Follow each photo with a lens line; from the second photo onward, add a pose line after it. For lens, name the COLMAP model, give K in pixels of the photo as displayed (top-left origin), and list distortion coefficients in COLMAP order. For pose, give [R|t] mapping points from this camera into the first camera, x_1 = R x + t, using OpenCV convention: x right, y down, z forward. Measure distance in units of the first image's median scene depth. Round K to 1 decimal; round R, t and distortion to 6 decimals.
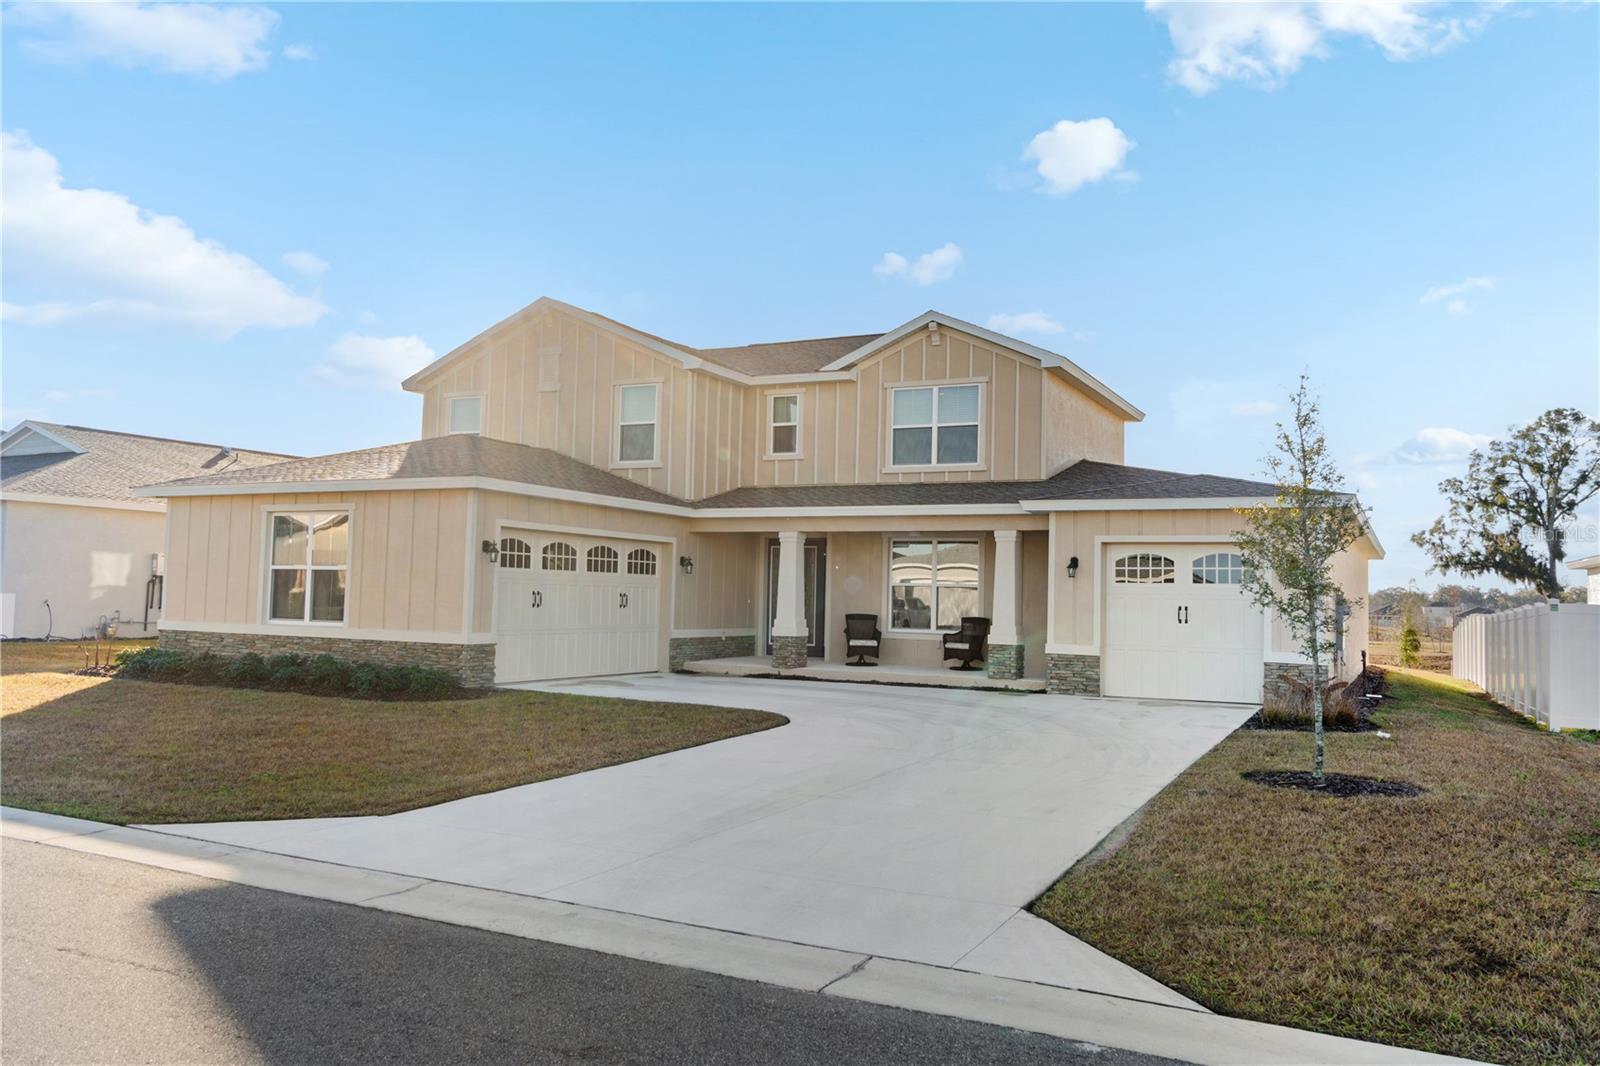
lens RADIAL K [[1244.5, 0, 797.3], [0, 1244.5, 533.6], [0, 0, 1]] dist [-0.000137, -0.000595]
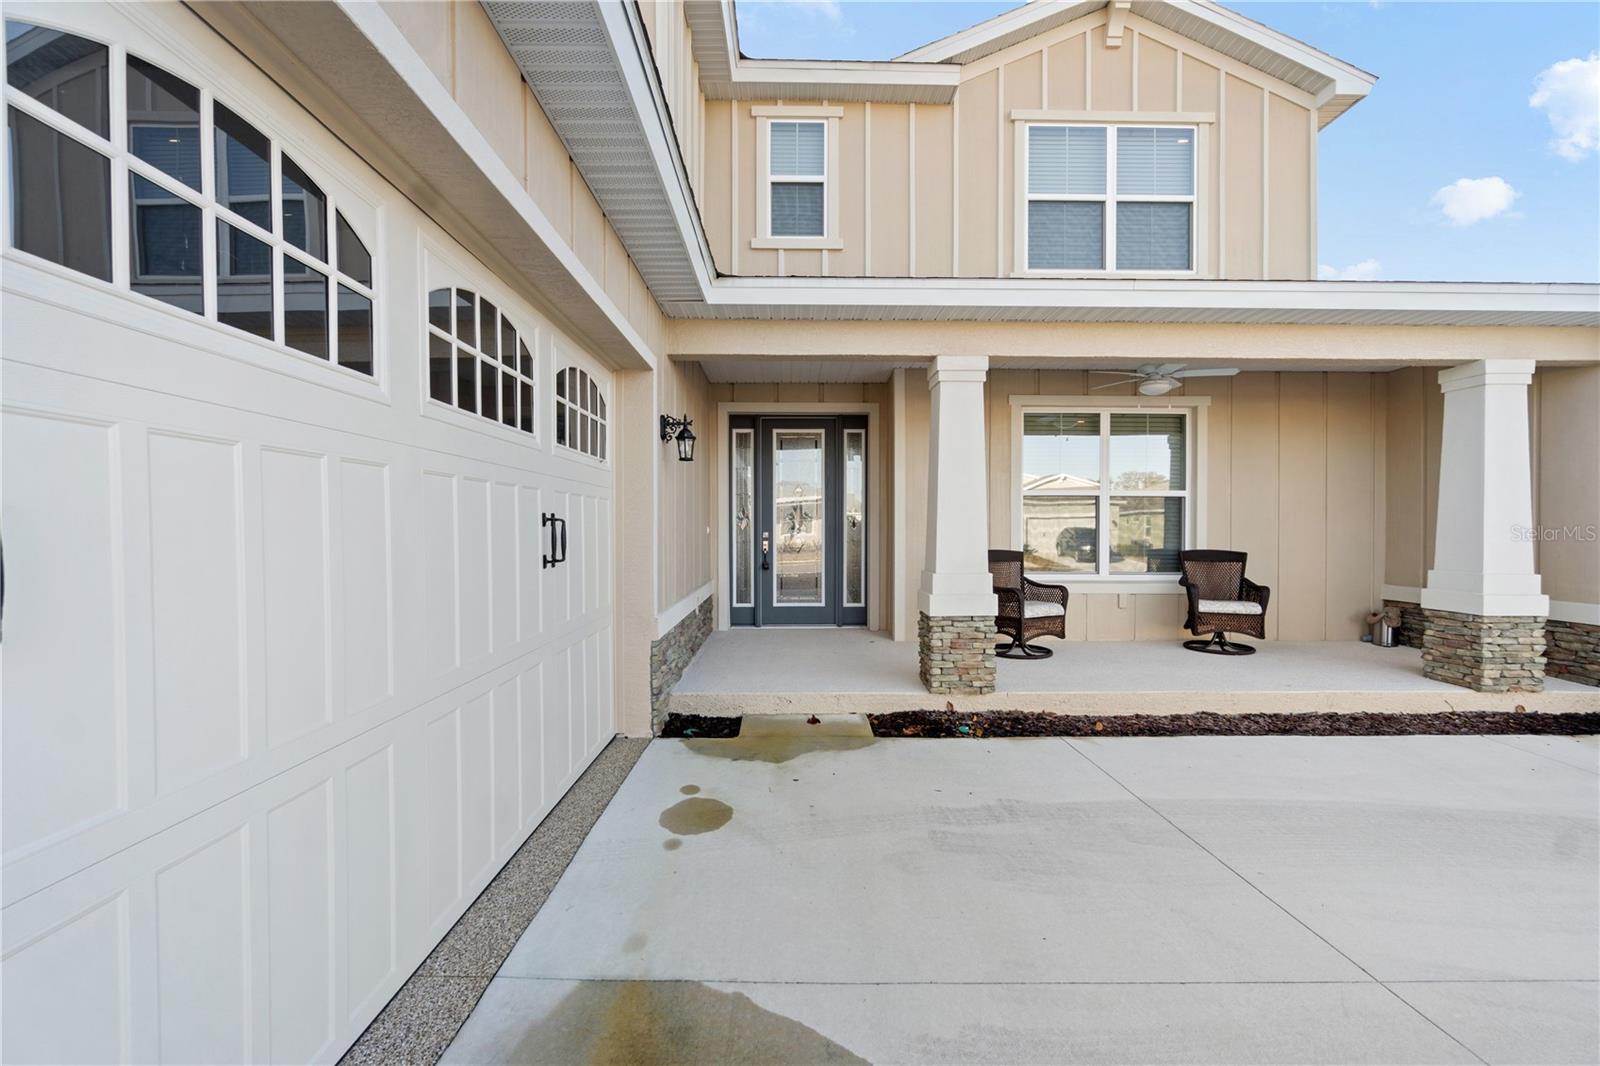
lens RADIAL K [[694.0, 0, 808.5], [0, 694.0, 538.1], [0, 0, 1]] dist [-0.005065, 0.000323]
pose [[0.882480, -0.028377, 0.469492, -0.121539], [-0.006793, 0.997305, 0.073048, 0.031697], [-0.470300, -0.067652, 0.879910, 0.633593]]
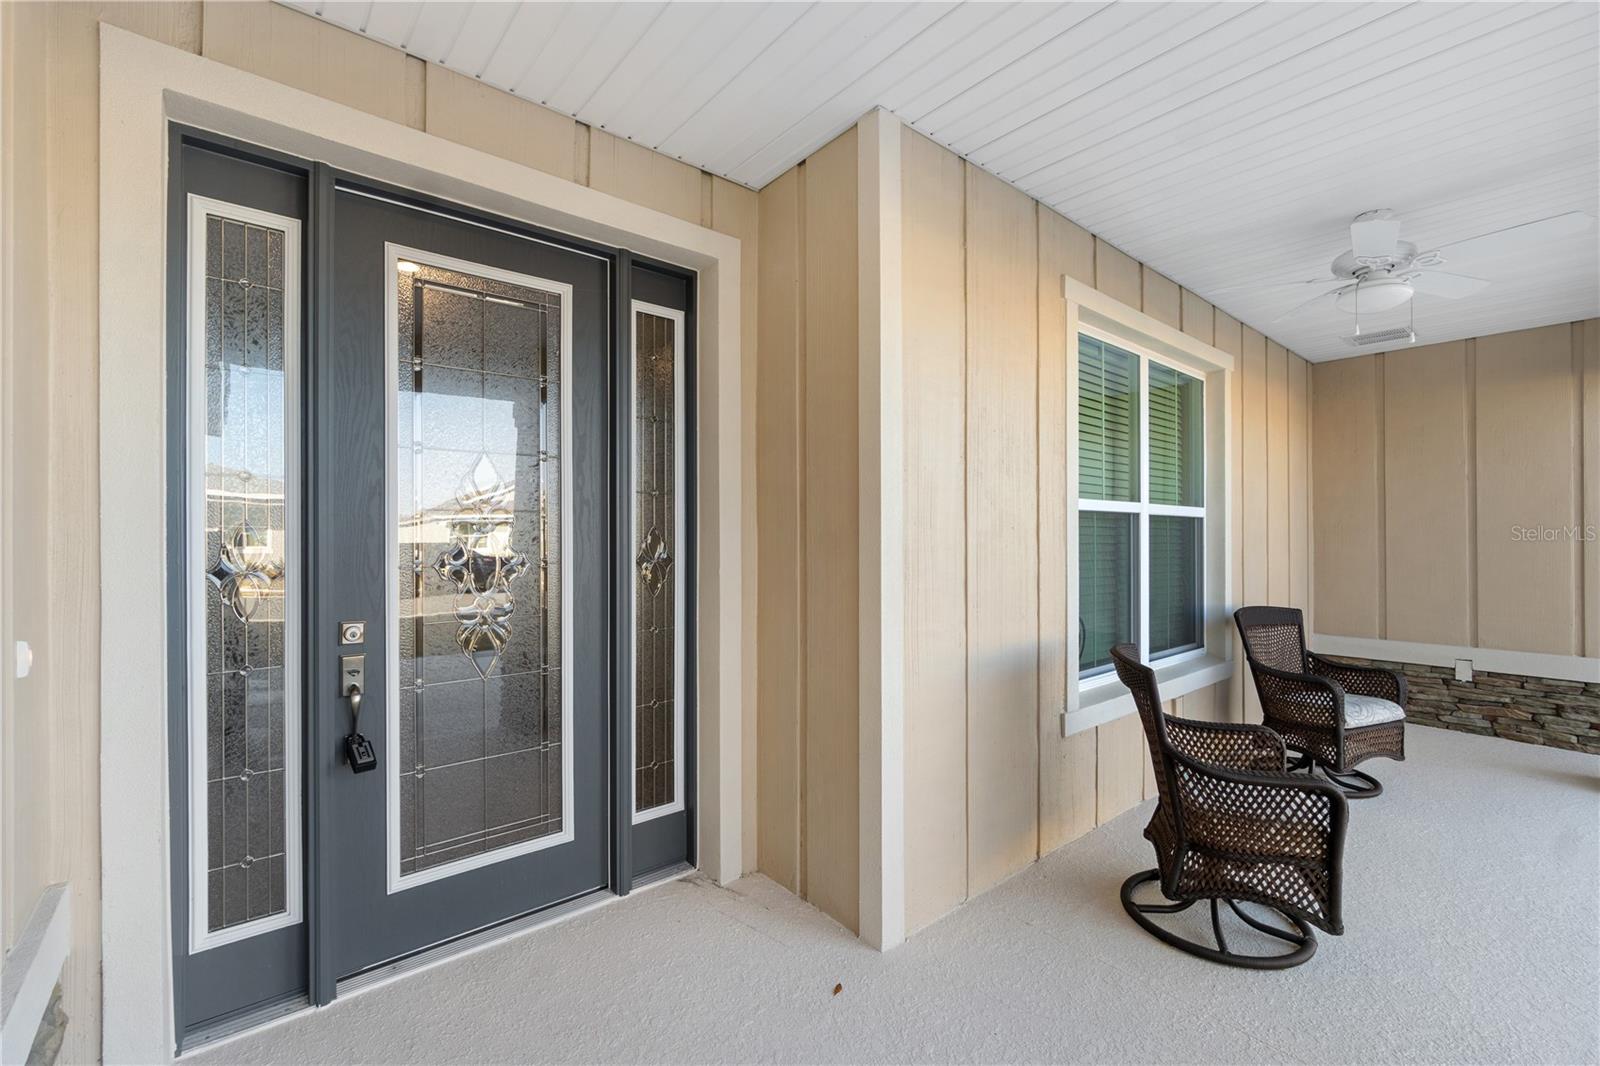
lens RADIAL K [[694.0, 0, 805.2], [0, 694.0, 534.3], [0, 0, 1]] dist [-0.005065, 0.000323]
pose [[0.387167, -0.024969, 0.921672, -0.076355], [-0.042098, 0.998112, 0.044724, 0.033912], [-0.921048, -0.056117, 0.385384, 0.756670]]
